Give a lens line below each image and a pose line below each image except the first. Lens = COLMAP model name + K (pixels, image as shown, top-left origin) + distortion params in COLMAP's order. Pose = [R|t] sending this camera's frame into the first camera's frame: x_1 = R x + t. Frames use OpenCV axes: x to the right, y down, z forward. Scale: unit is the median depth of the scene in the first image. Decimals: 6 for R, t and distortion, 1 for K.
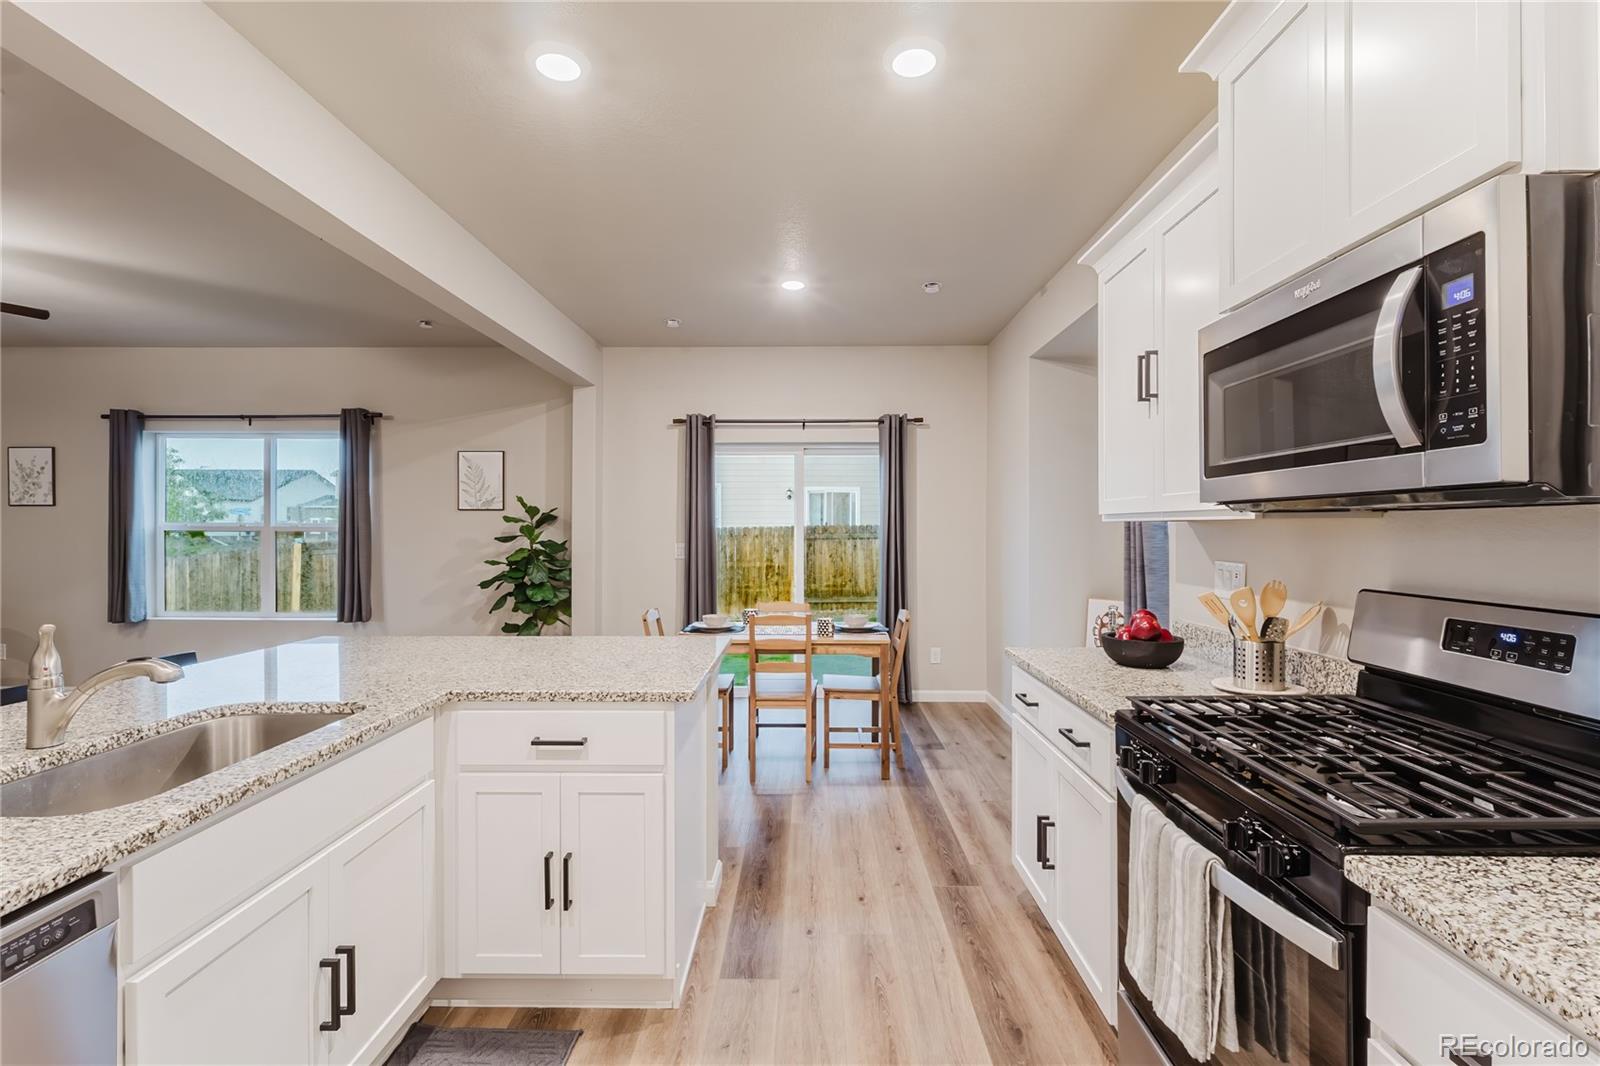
lens RADIAL K [[732.5, 0, 804.7], [0, 732.5, 531.6], [0, 0, 1]] dist [-0.000972, 0.001733]
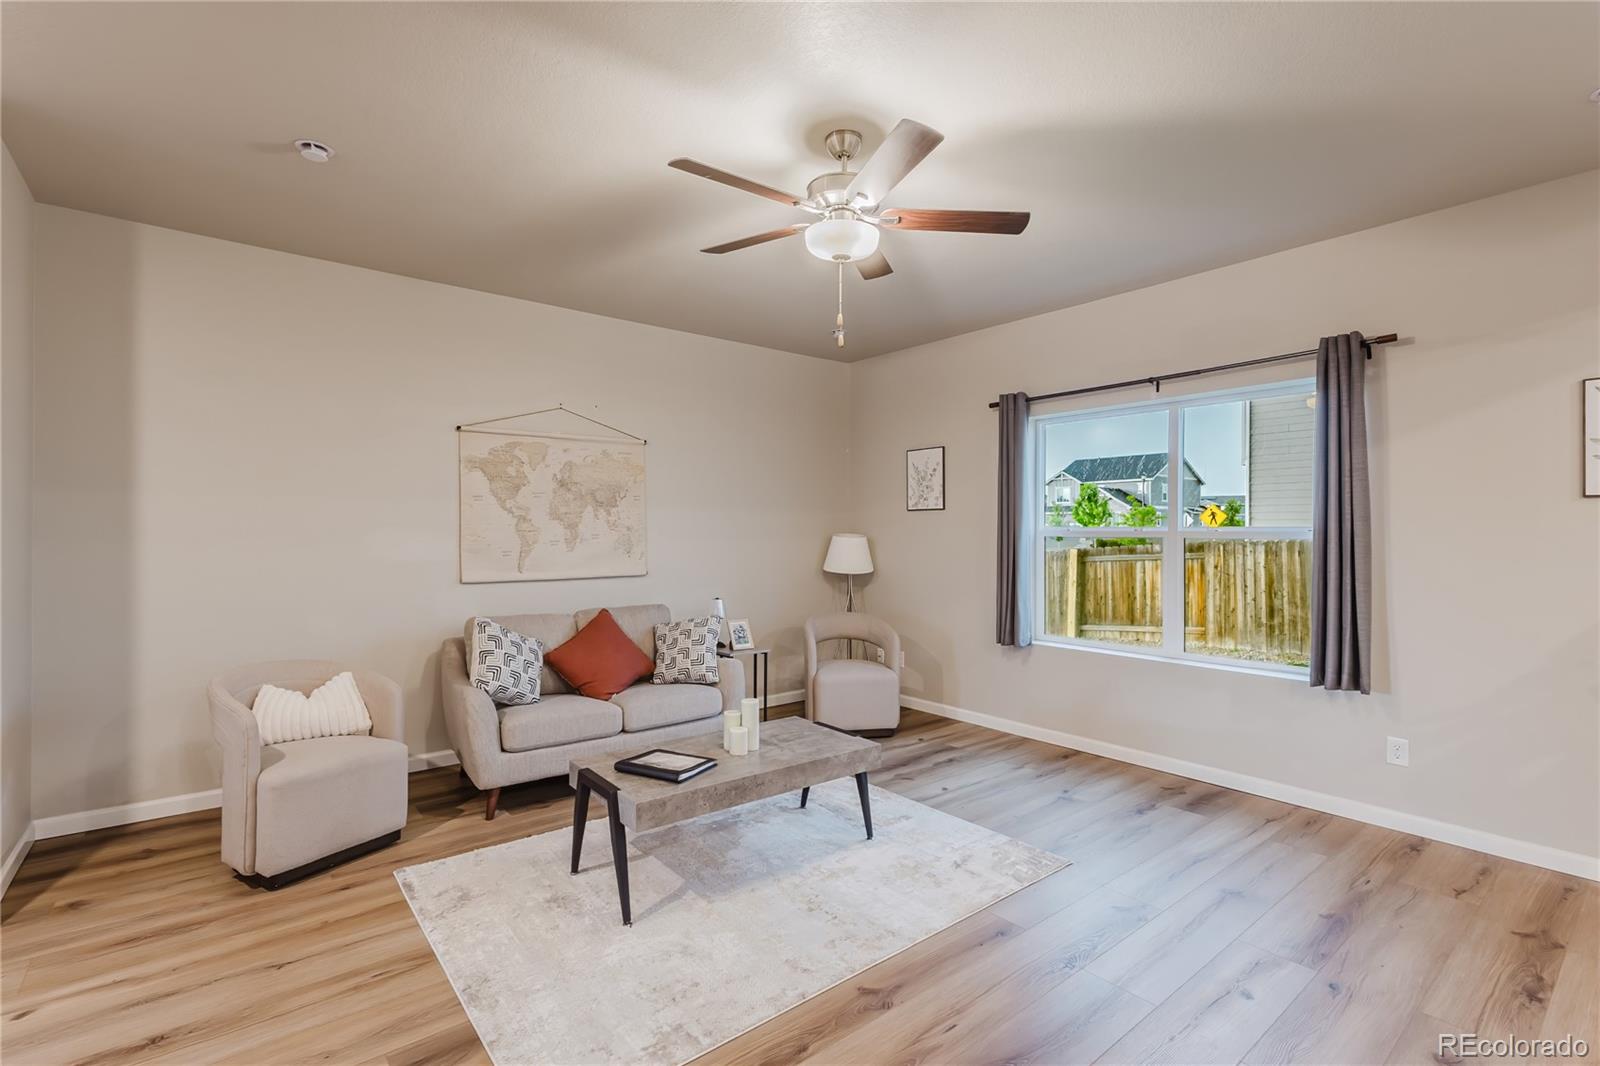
lens RADIAL K [[732.5, 0, 798.9], [0, 732.5, 529.9], [0, 0, 1]] dist [-0.000972, 0.001733]
pose [[0.638694, -0.003850, -0.769451, -0.429289], [-0.003851, 0.999959, -0.008200, -0.000784], [0.769451, 0.008200, 0.638653, 0.266531]]
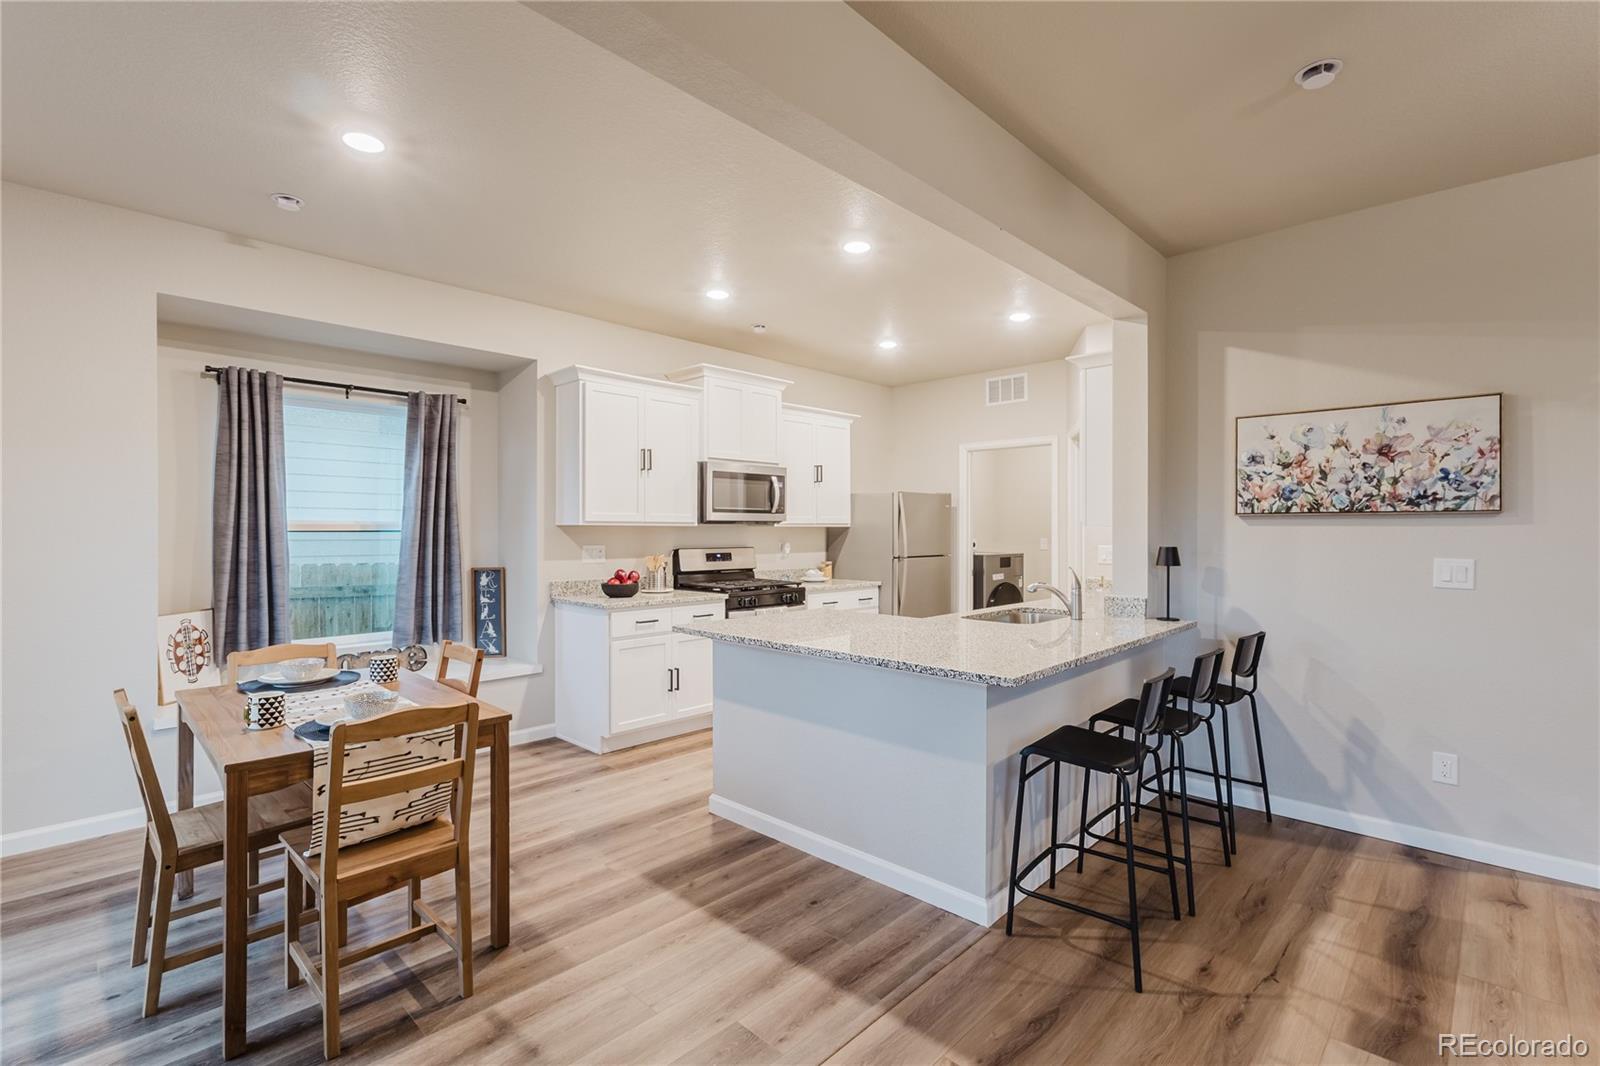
lens RADIAL K [[732.5, 0, 800.6], [0, 732.5, 531.3], [0, 0, 1]] dist [-0.000972, 0.001733]
pose [[-0.727884, -0.002302, 0.685697, -0.530587], [0.000325, 0.999993, 0.003703, -0.002385], [-0.685700, 0.002918, -0.727878, 0.883394]]
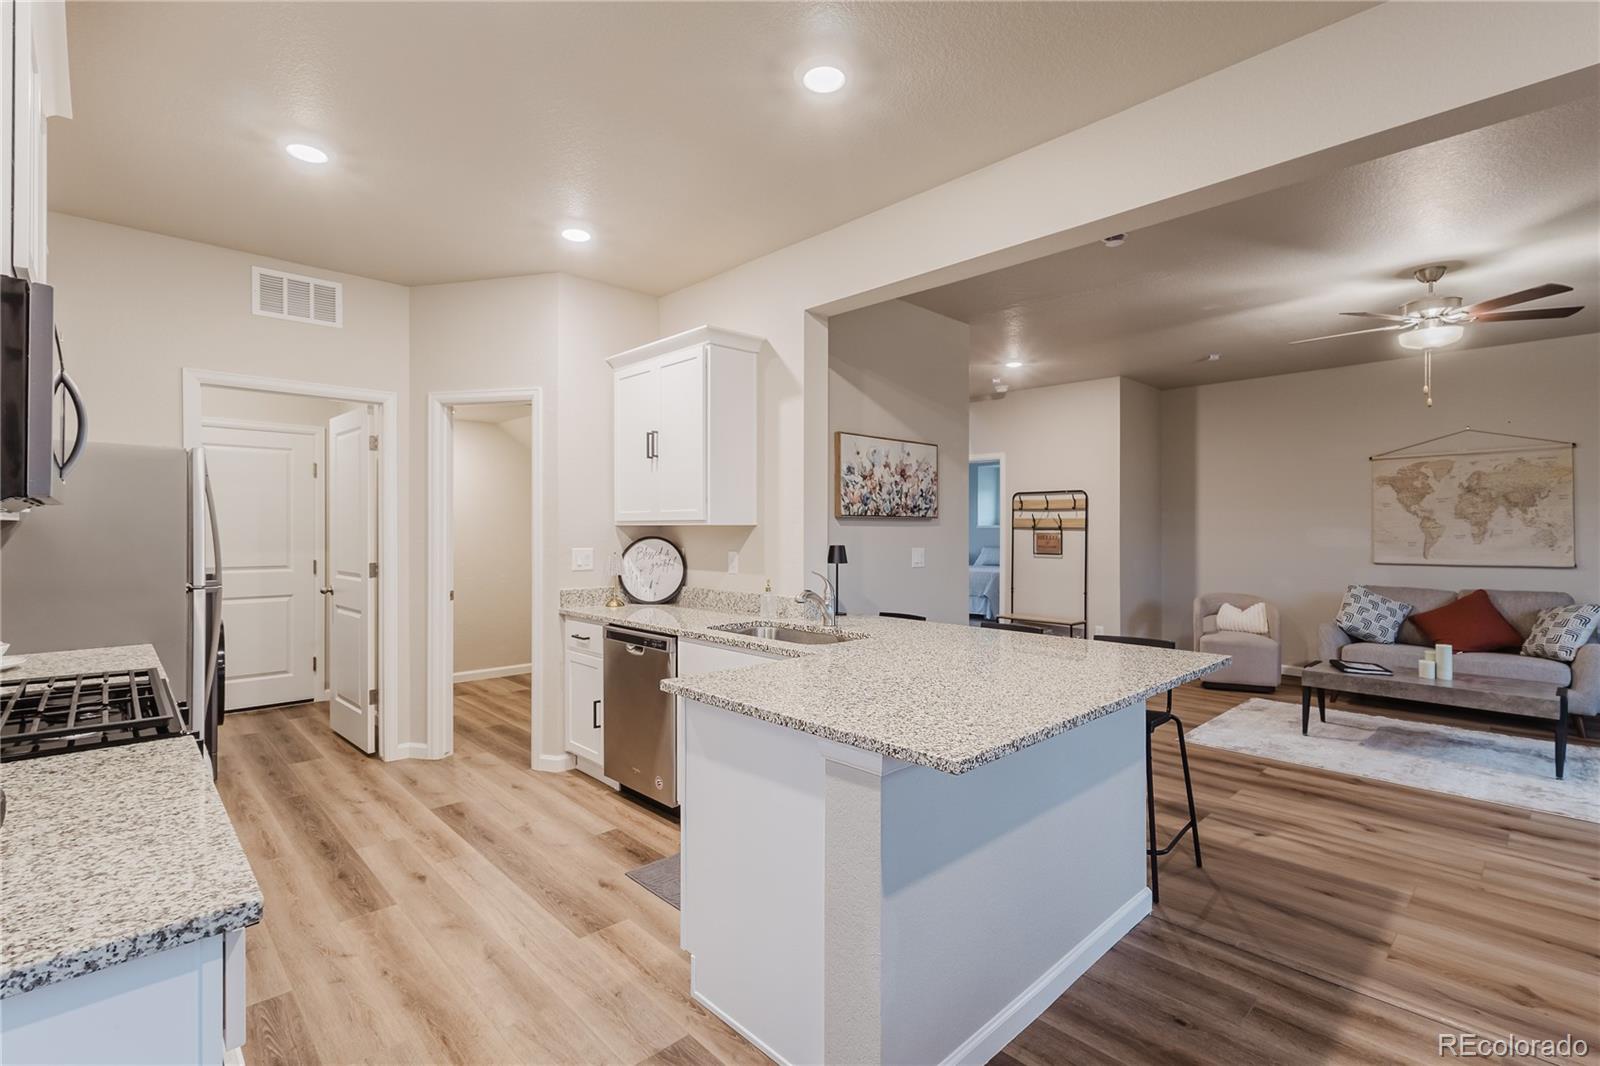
lens RADIAL K [[732.5, 0, 801.0], [0, 732.5, 532.8], [0, 0, 1]] dist [-0.000972, 0.001733]
pose [[-0.715926, 0.002428, -0.698172, 0.156903], [-0.001907, 0.999983, 0.005433, -0.001513], [0.698174, 0.005221, -0.715909, 0.663253]]
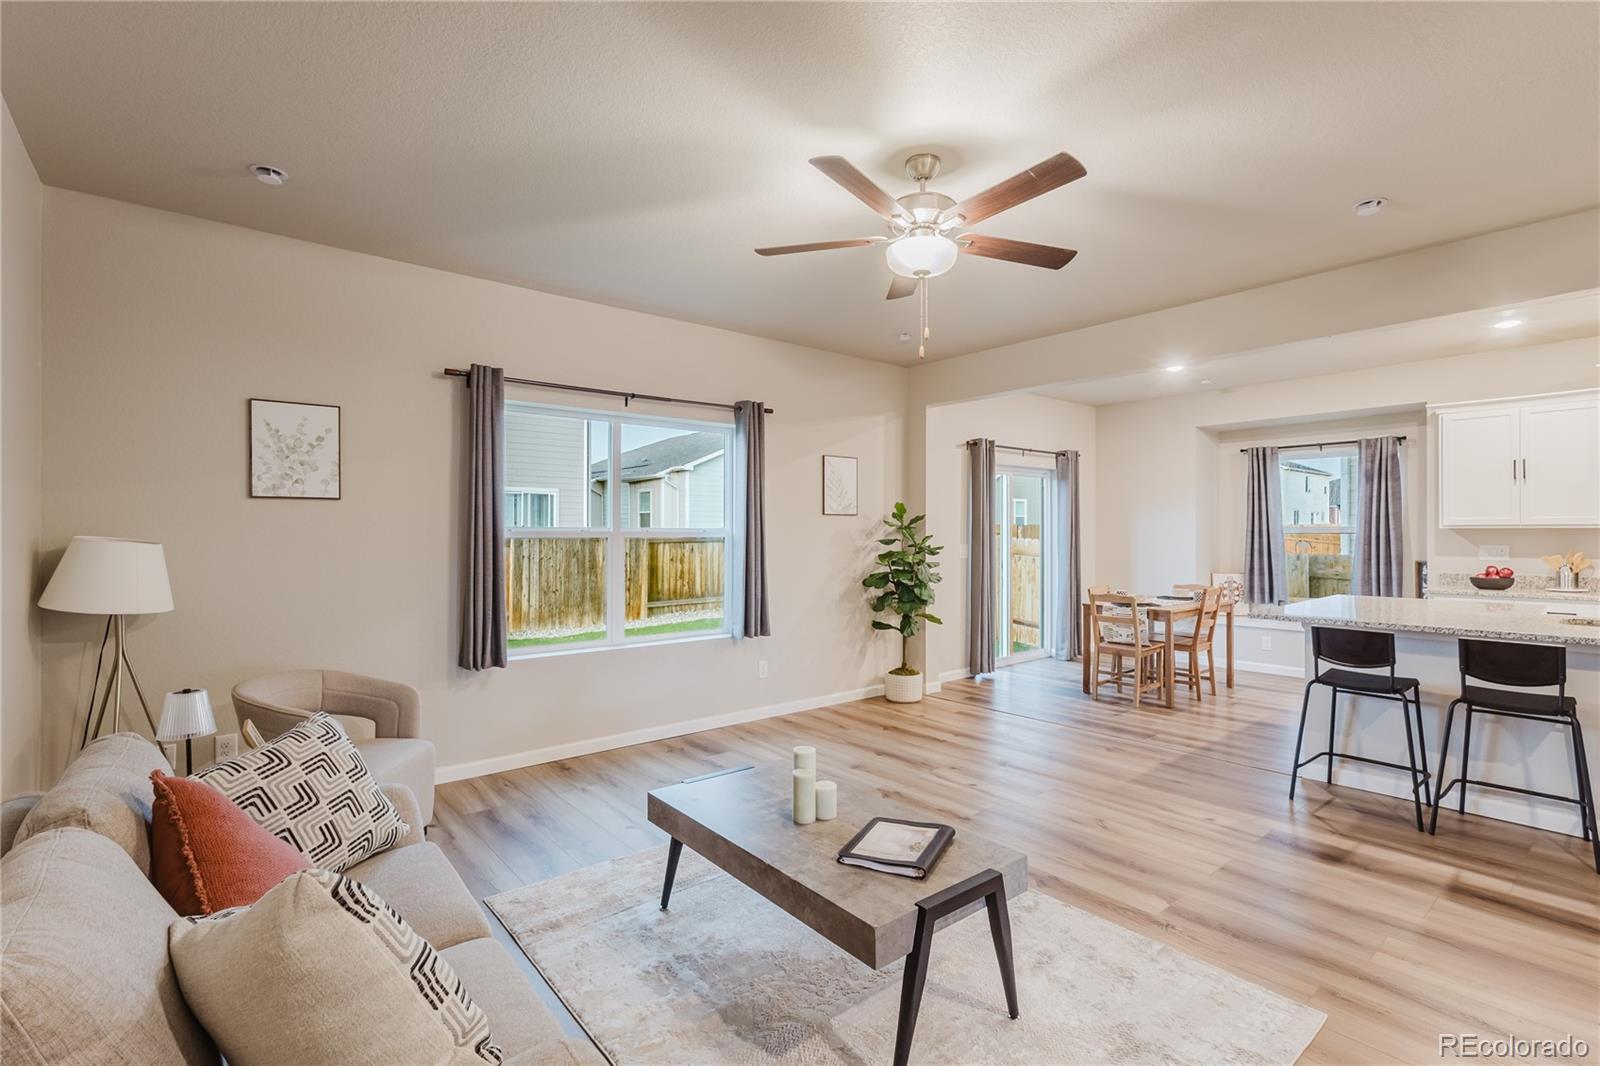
lens RADIAL K [[732.5, 0, 802.2], [0, 732.5, 533.2], [0, 0, 1]] dist [-0.000972, 0.001733]
pose [[0.761336, -0.003522, 0.648348, -1.141157], [0.004934, 0.999988, -0.000361, -0.003784], [-0.648339, 0.003474, 0.761344, 0.263608]]
